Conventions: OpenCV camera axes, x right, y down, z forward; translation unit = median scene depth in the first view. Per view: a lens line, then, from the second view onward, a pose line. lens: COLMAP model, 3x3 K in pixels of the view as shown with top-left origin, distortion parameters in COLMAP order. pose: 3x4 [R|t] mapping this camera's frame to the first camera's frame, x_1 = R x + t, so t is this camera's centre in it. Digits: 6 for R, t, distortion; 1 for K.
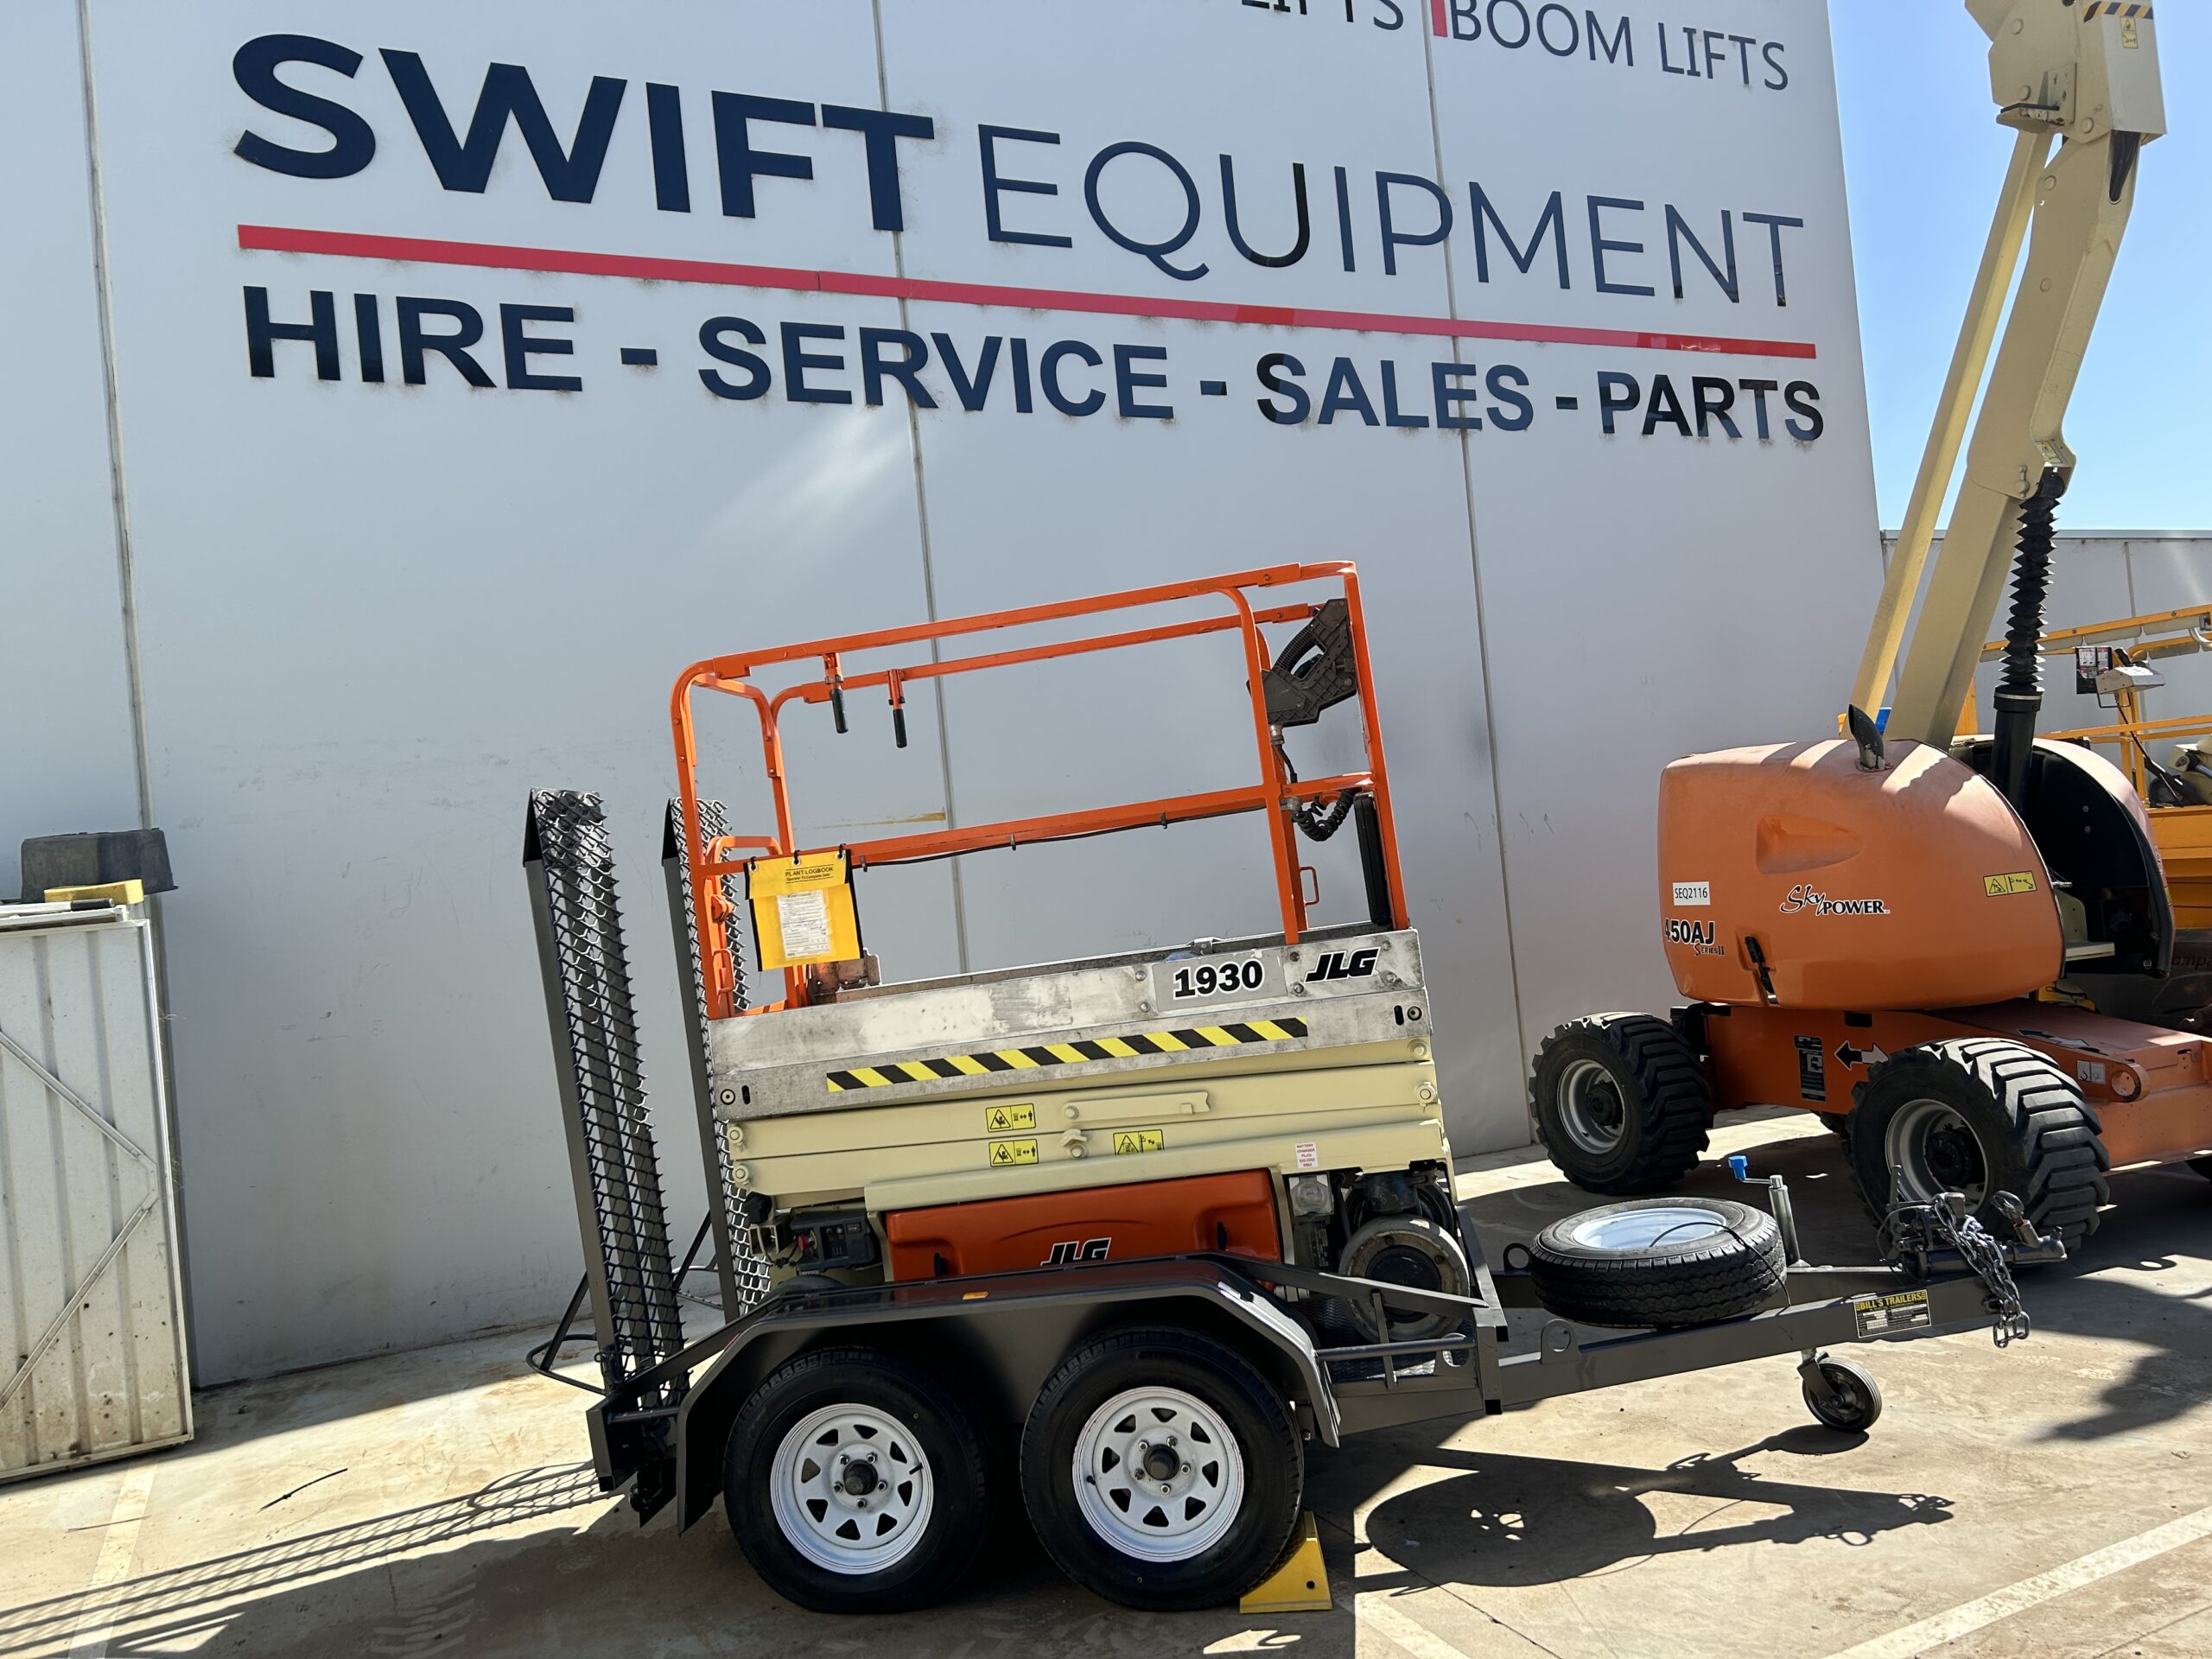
lens RADIAL K [[1634.4, 0, 1120.3], [0, 1634.4, 840.5], [0, 0, 1]] dist [0.072987, -0.081699]
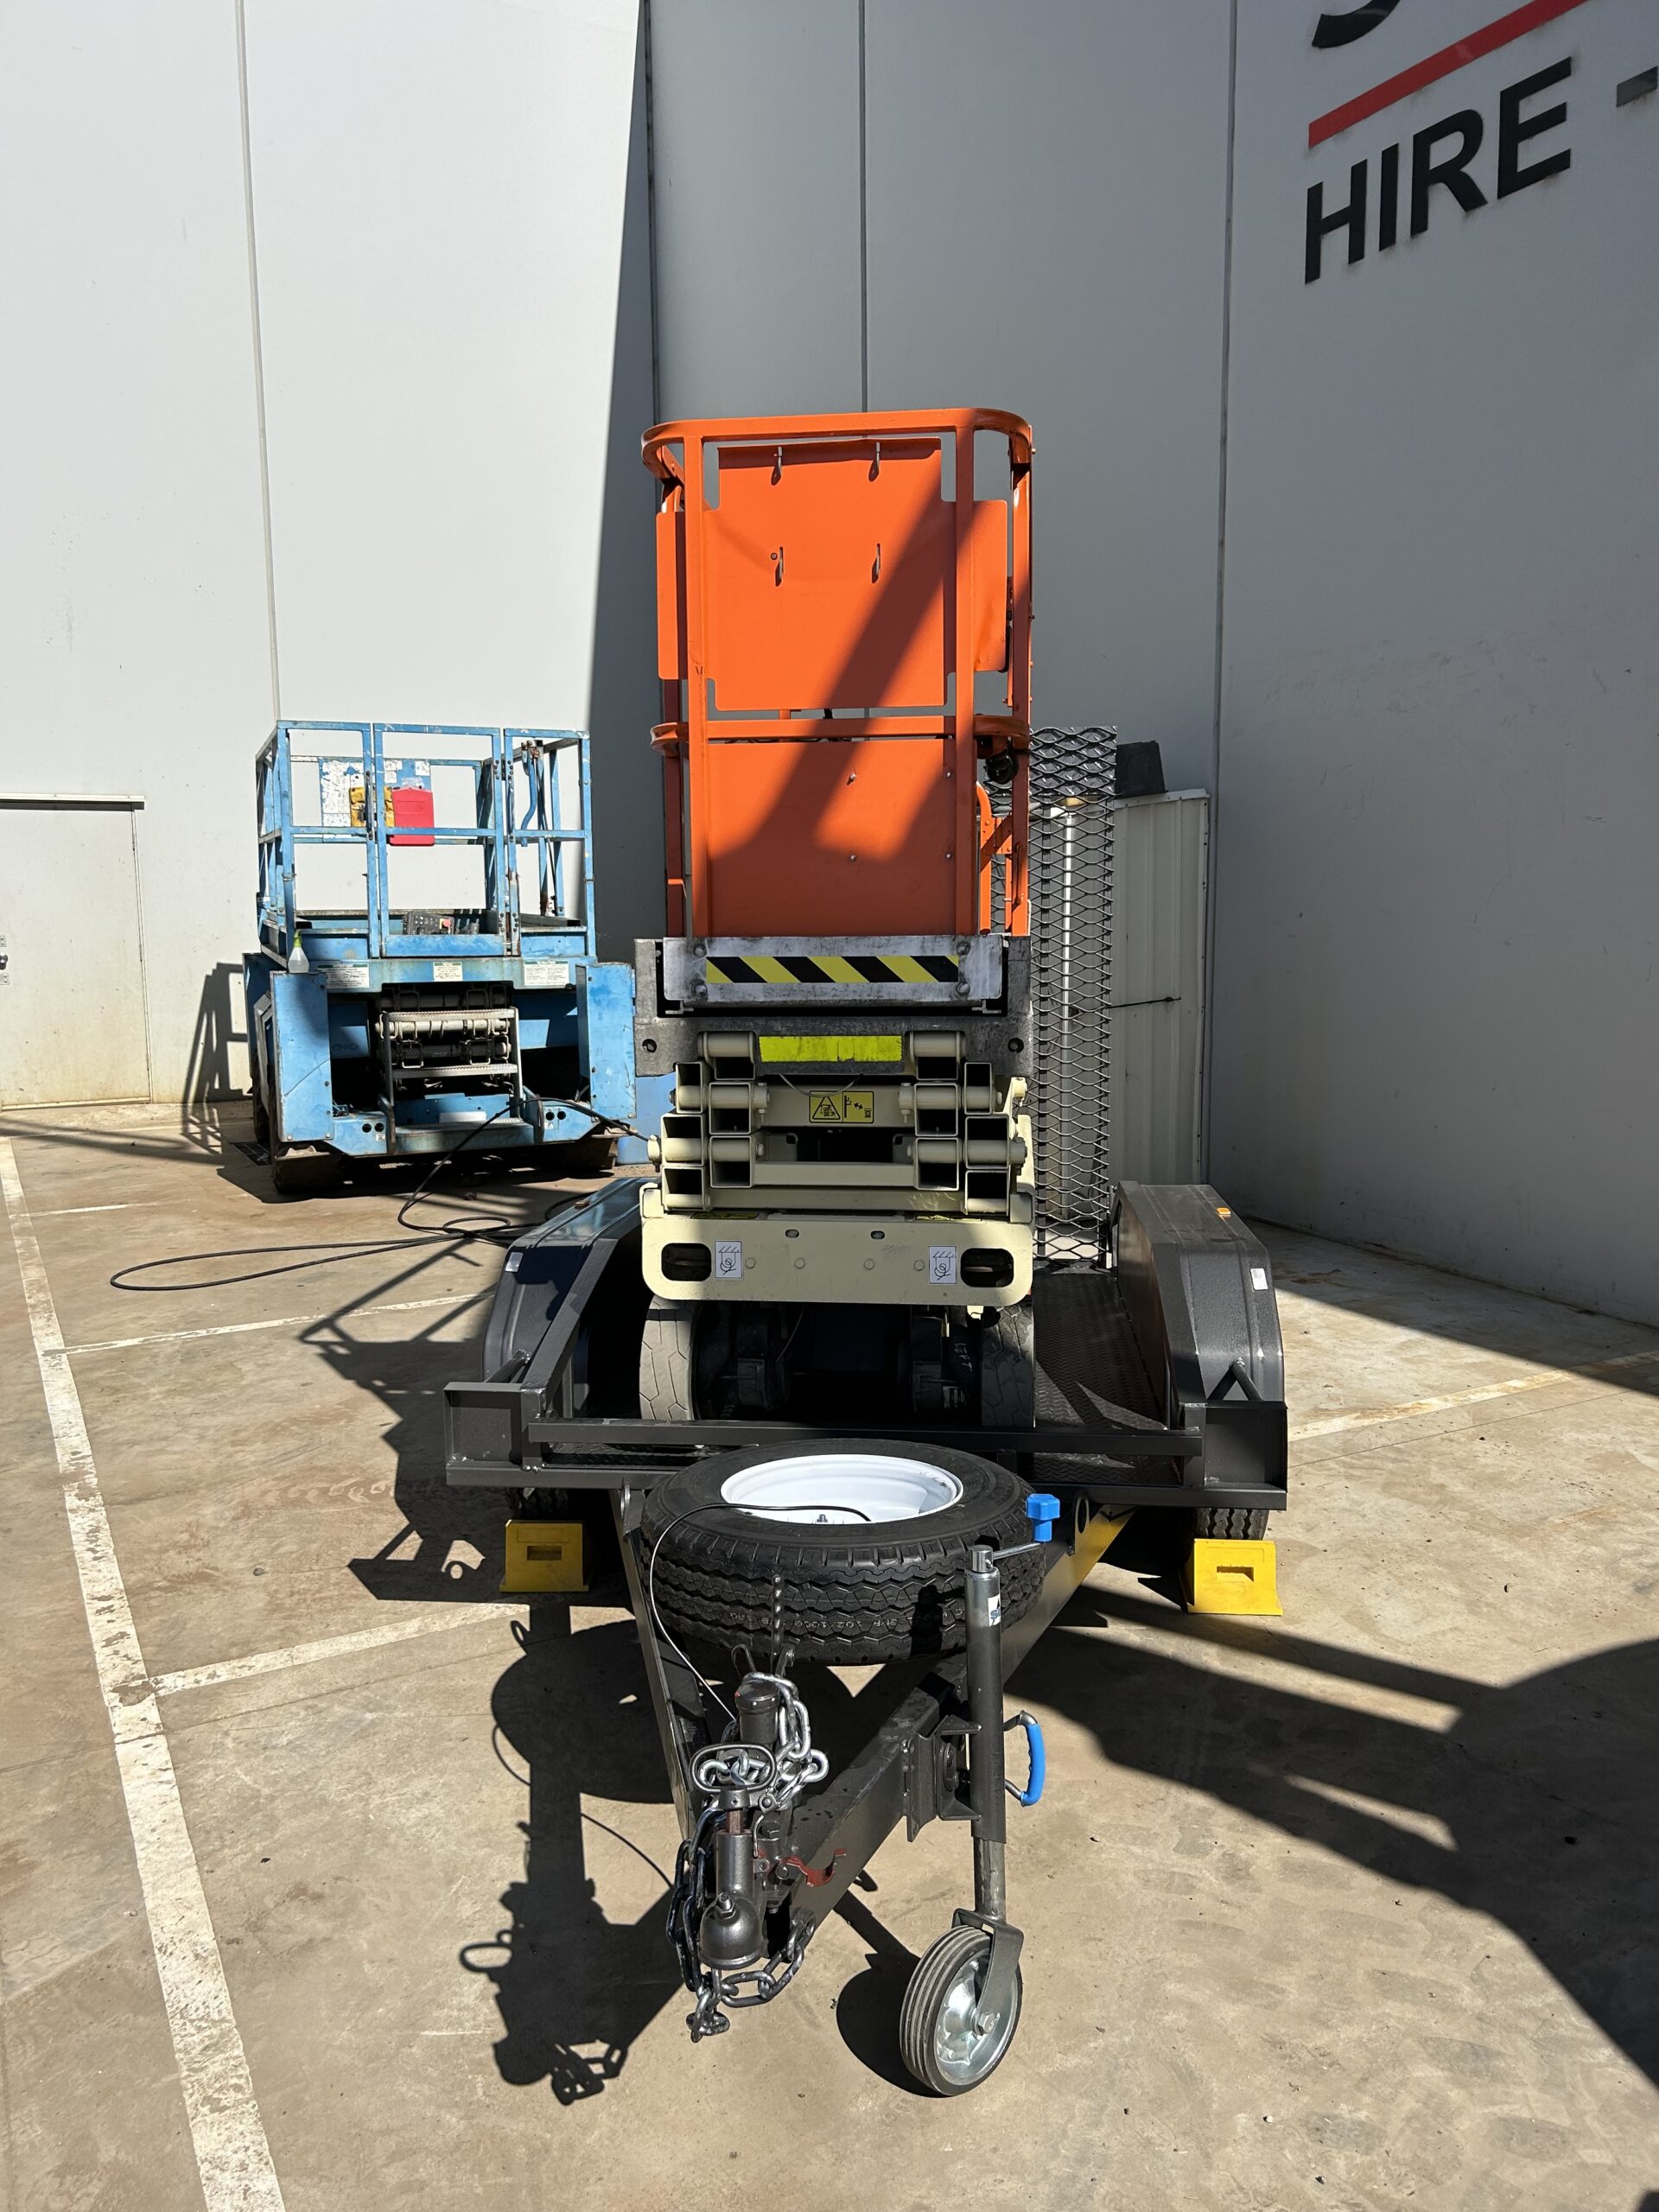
lens RADIAL K [[1677.1, 0, 829.5], [0, 1677.1, 1094.0], [0, 0, 1]] dist [0.091025, -0.114727]
pose [[0.032137, 0.215767, -0.975916, 0.922178], [0.024868, 0.975945, 0.216592, -0.041478], [0.999174, -0.031230, 0.025999, 1.018104]]
